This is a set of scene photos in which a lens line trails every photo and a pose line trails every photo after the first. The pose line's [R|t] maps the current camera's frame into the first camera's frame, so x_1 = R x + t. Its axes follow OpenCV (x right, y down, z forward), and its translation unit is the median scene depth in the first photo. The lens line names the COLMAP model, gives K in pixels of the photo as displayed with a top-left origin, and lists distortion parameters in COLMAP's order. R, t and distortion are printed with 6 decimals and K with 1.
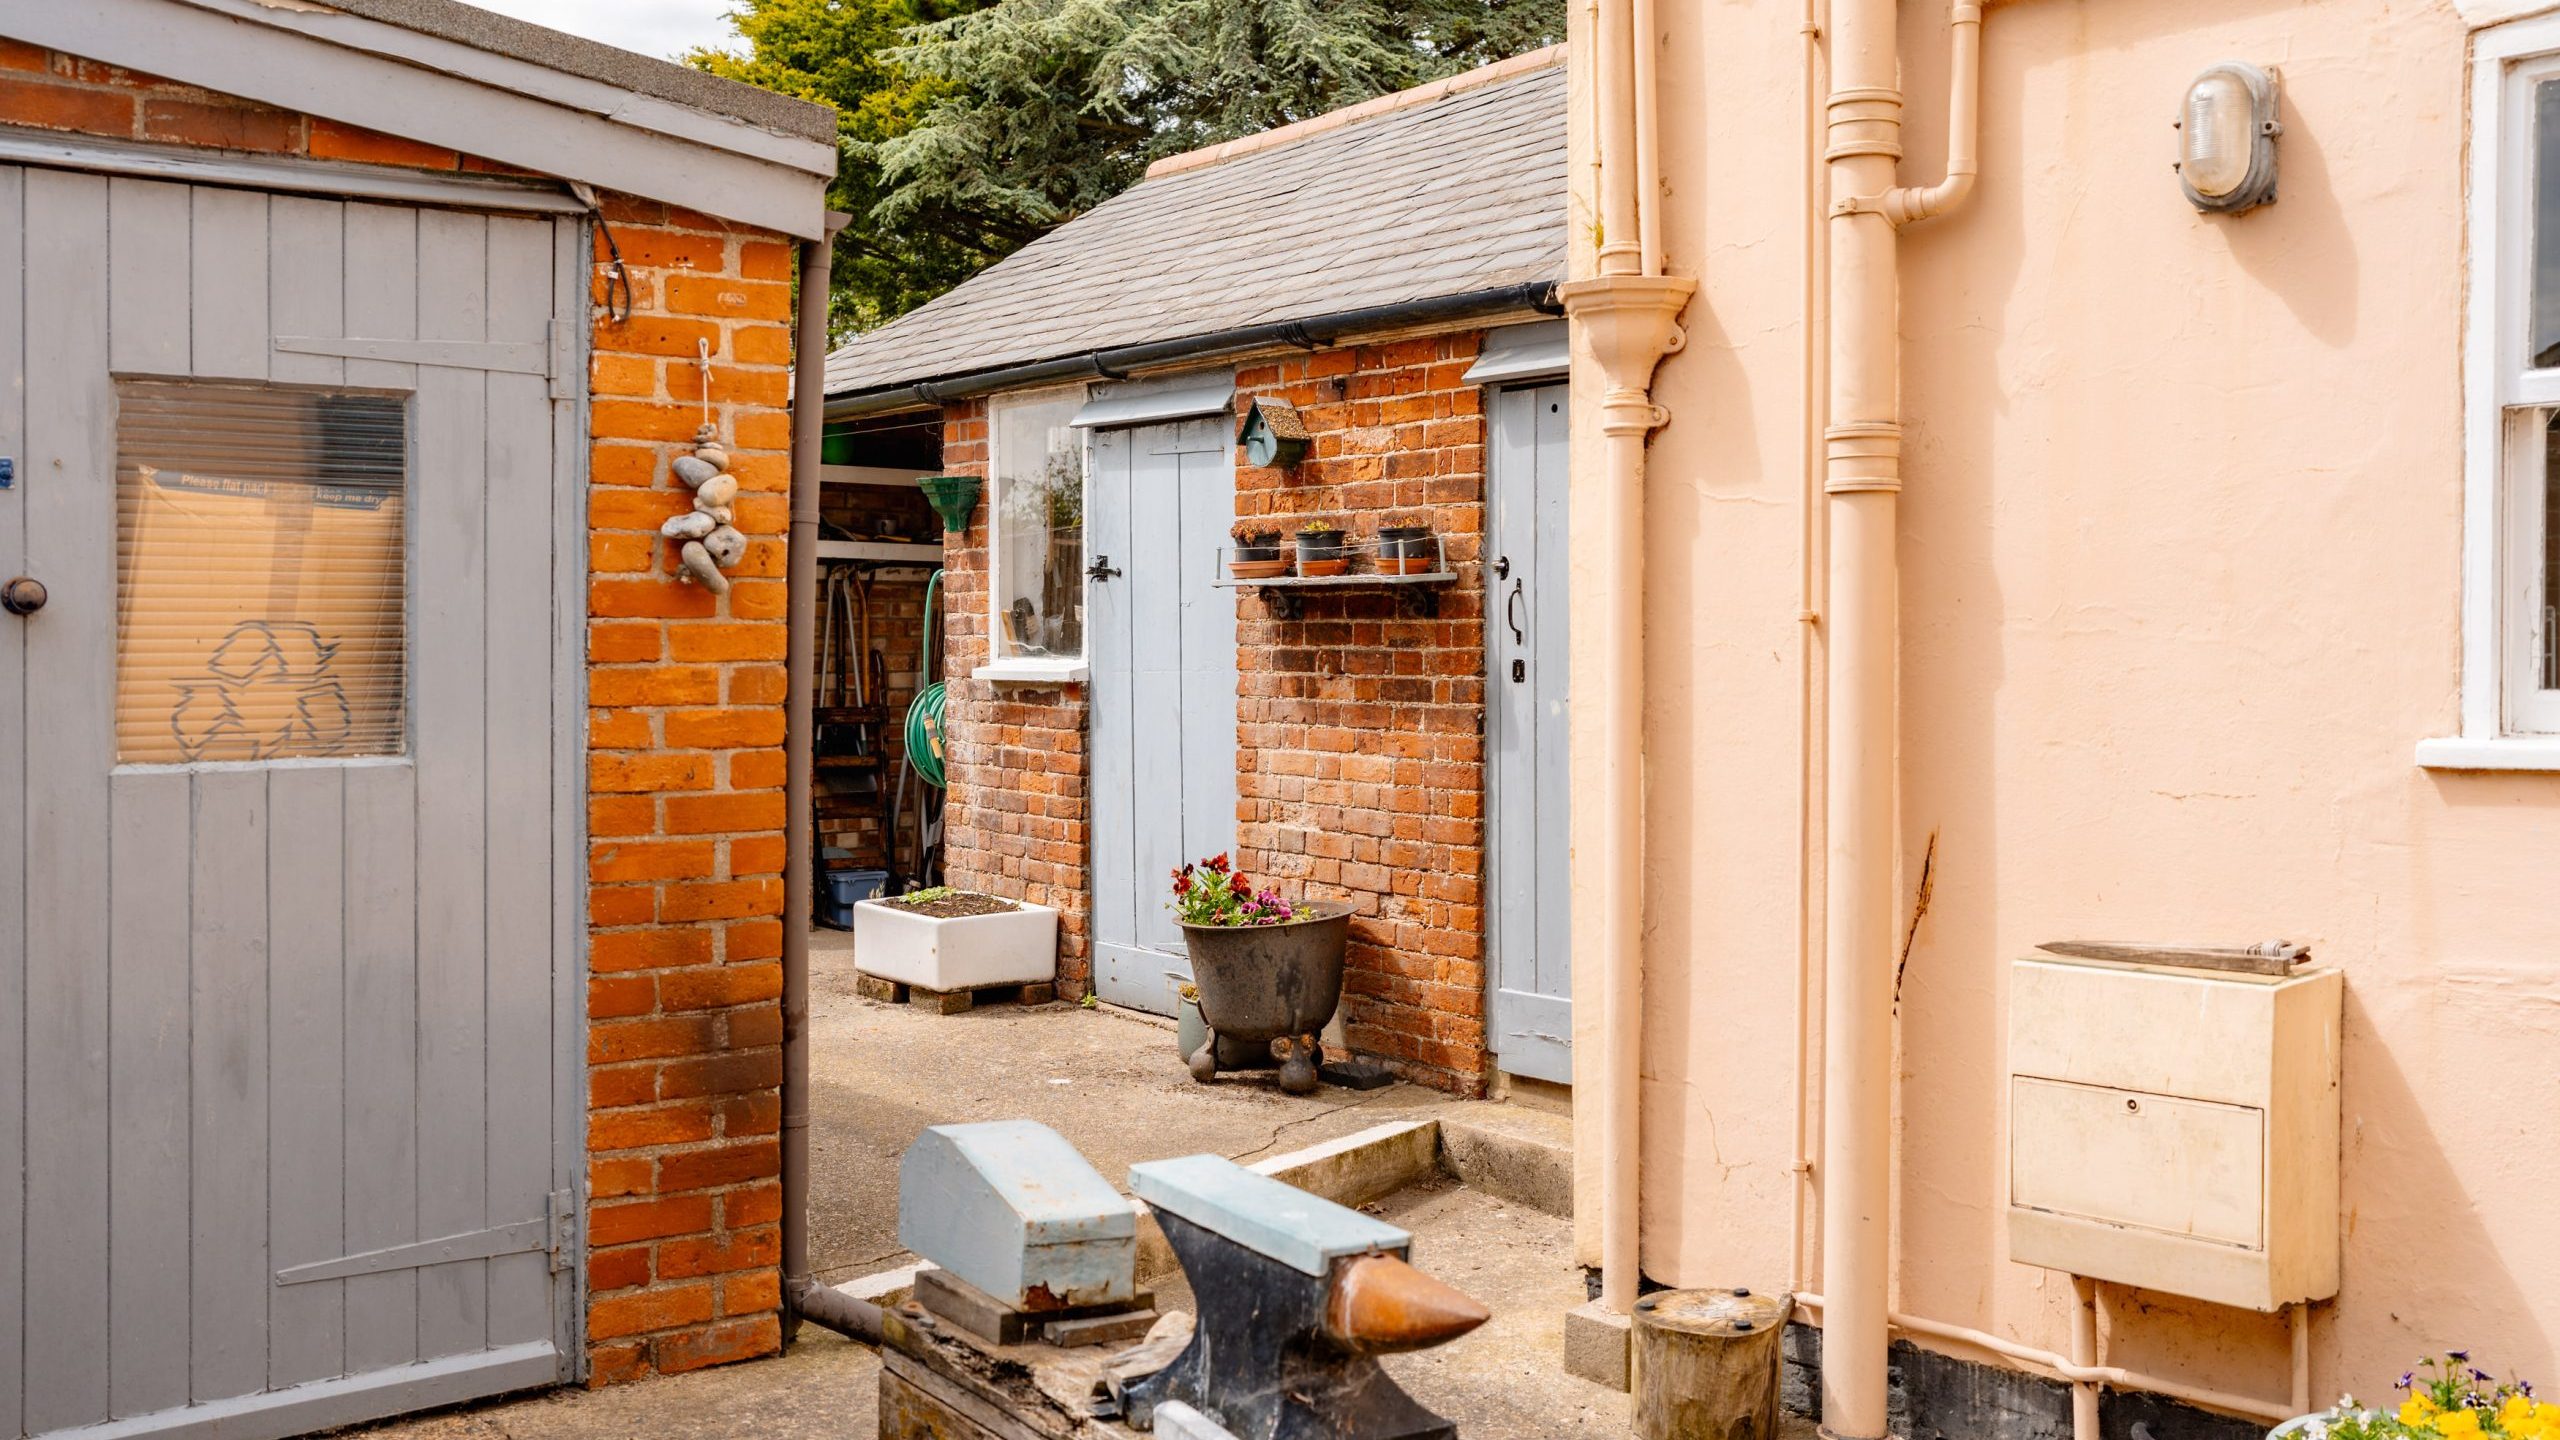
lens RADIAL K [[2440.5, 0, 1280.5], [0, 2440.5, 756.1], [0, 0, 1]] dist [-0.114436, 0.210280]
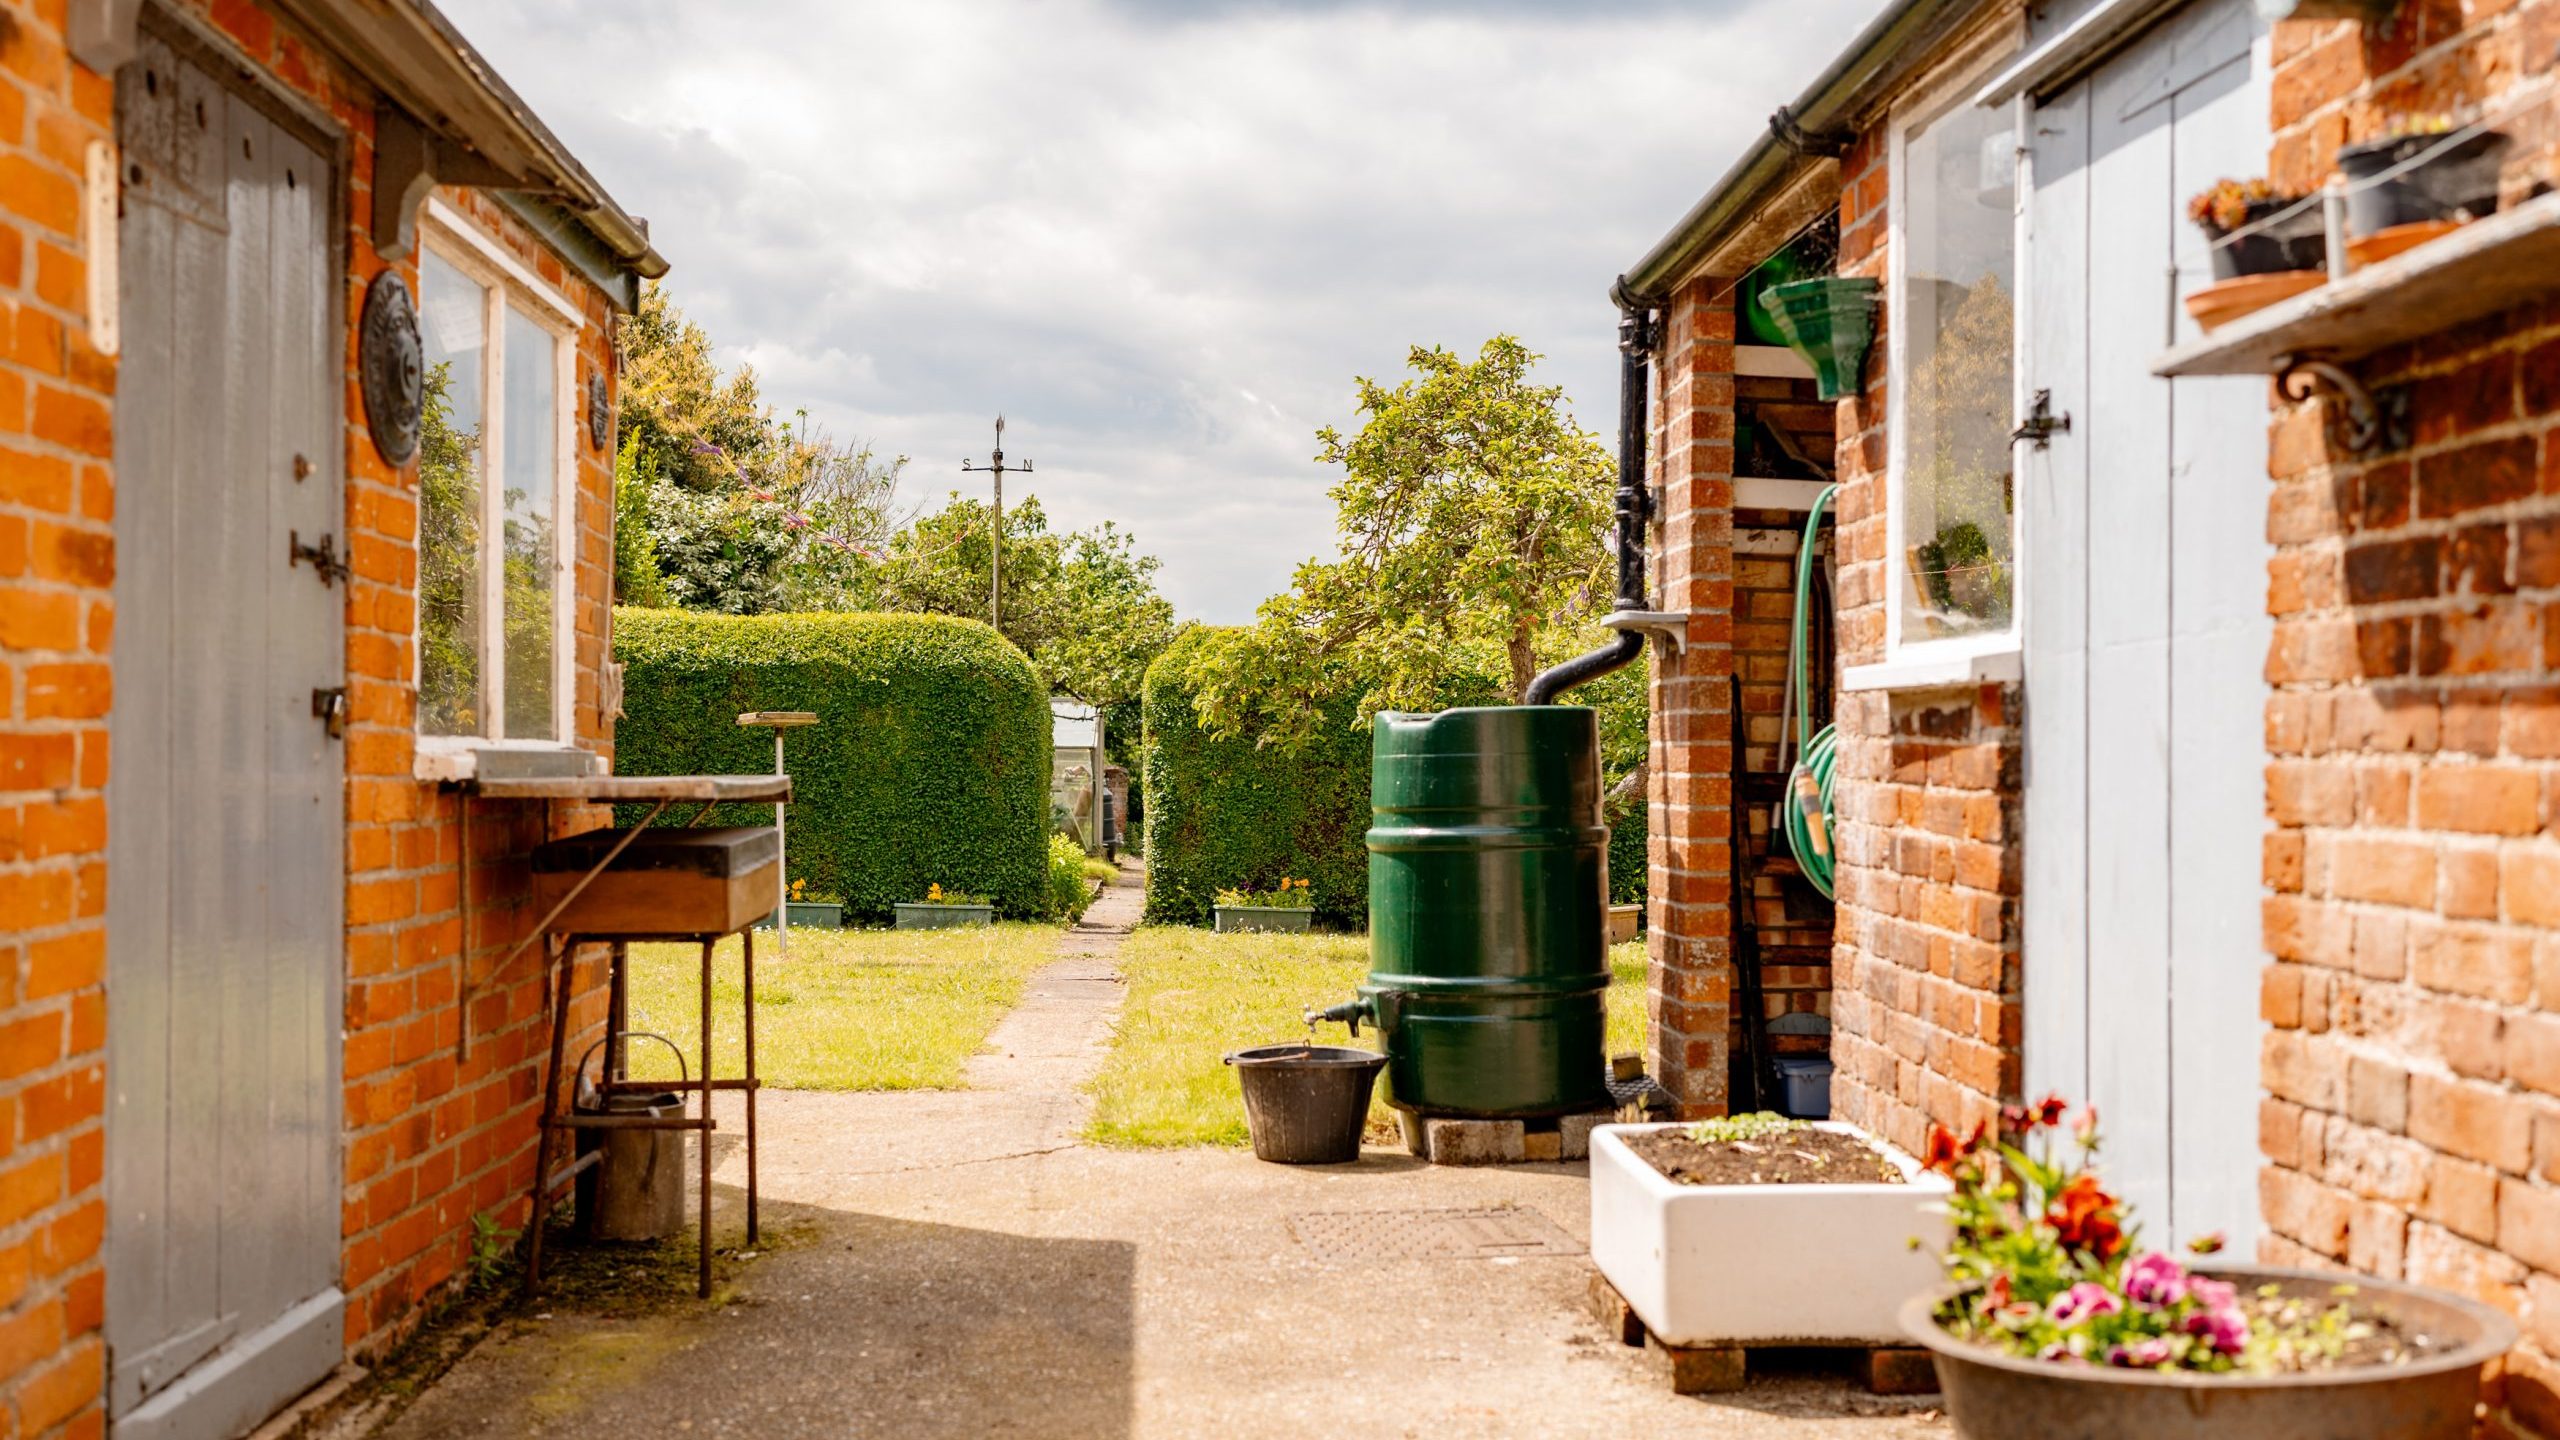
lens RADIAL K [[2440.5, 0, 1280.5], [0, 2440.5, 756.1], [0, 0, 1]] dist [-0.114436, 0.210280]
pose [[0.810476, 0.010013, -0.585687, 0.076490], [-0.042776, 0.998196, -0.042128, 0.007874], [0.584208, 0.059197, 0.809442, 0.621685]]
